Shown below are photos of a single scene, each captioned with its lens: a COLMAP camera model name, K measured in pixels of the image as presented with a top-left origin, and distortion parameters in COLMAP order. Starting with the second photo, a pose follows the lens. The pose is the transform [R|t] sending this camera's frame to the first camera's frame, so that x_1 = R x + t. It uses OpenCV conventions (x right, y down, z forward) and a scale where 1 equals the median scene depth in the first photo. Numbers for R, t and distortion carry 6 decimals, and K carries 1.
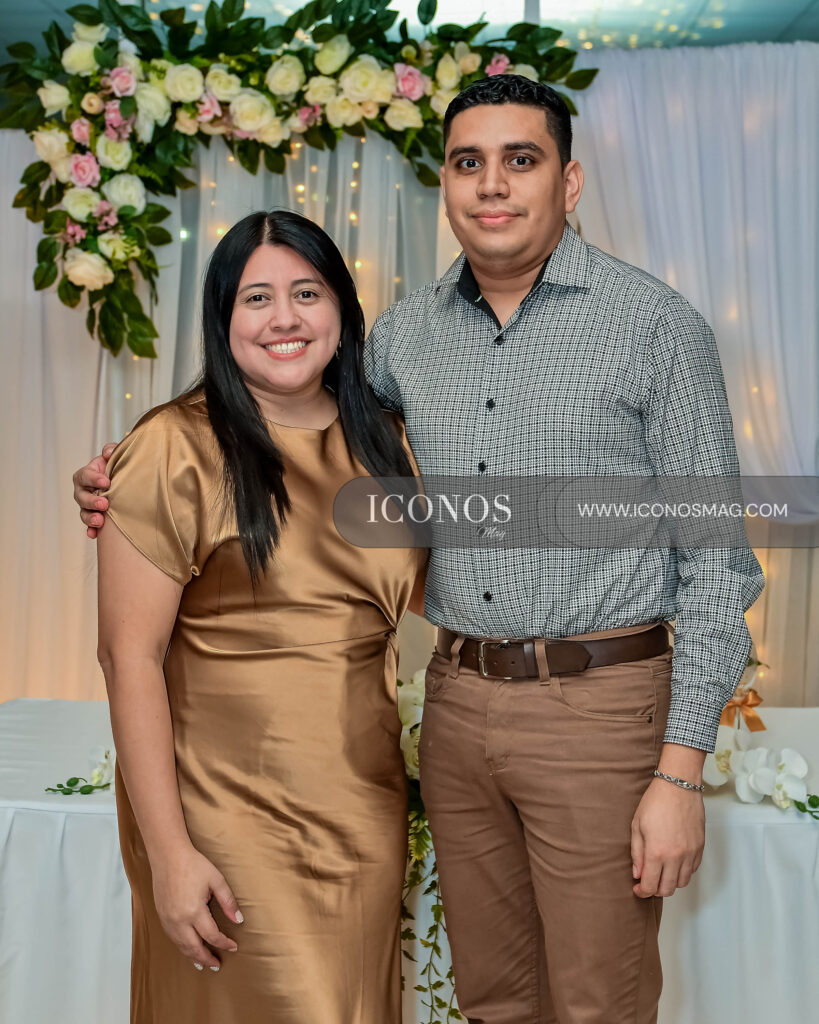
lens RADIAL K [[1859.1, 0, 462.1], [0, 1859.1, 511.3], [0, 0, 1]] dist [0.053269, 0.222887]
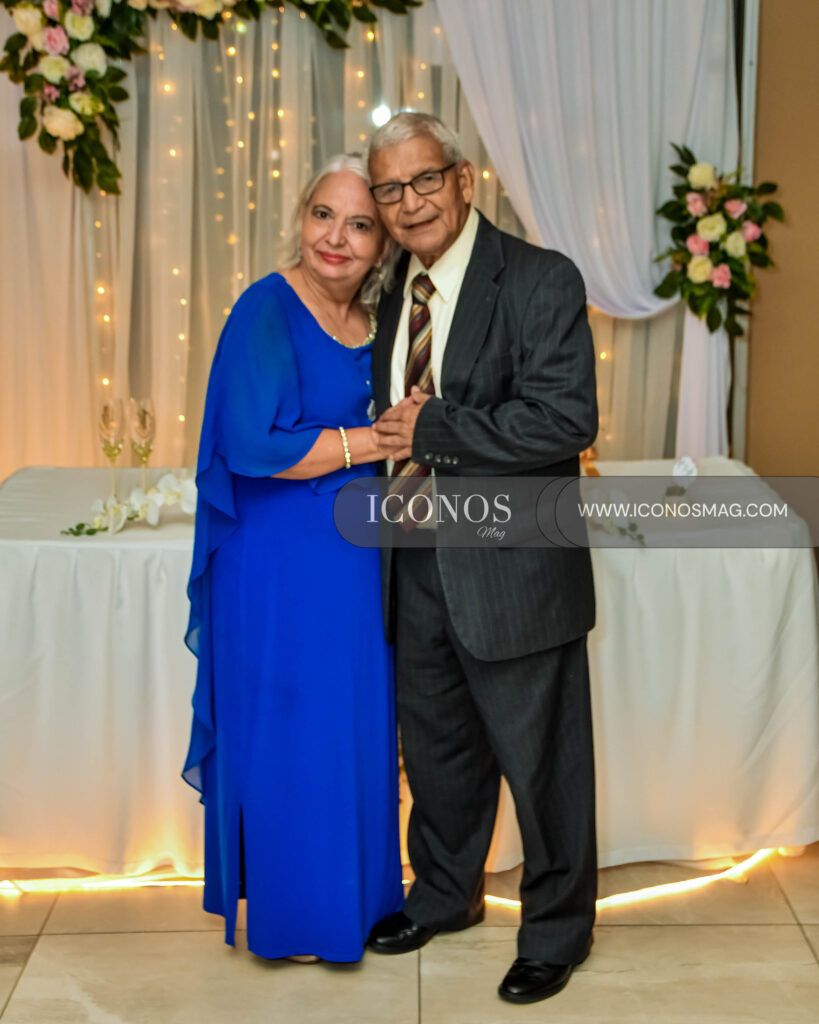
lens RADIAL K [[1639.3, 0, 409.1], [0, 1639.3, 471.8], [0, 0, 1]] dist [0.057983, 0.196294]
pose [[0.999564, -0.022283, 0.019394, 0.002911], [0.020222, 0.994716, 0.100652, -0.005024], [-0.021534, -0.100215, 0.994733, -0.116243]]
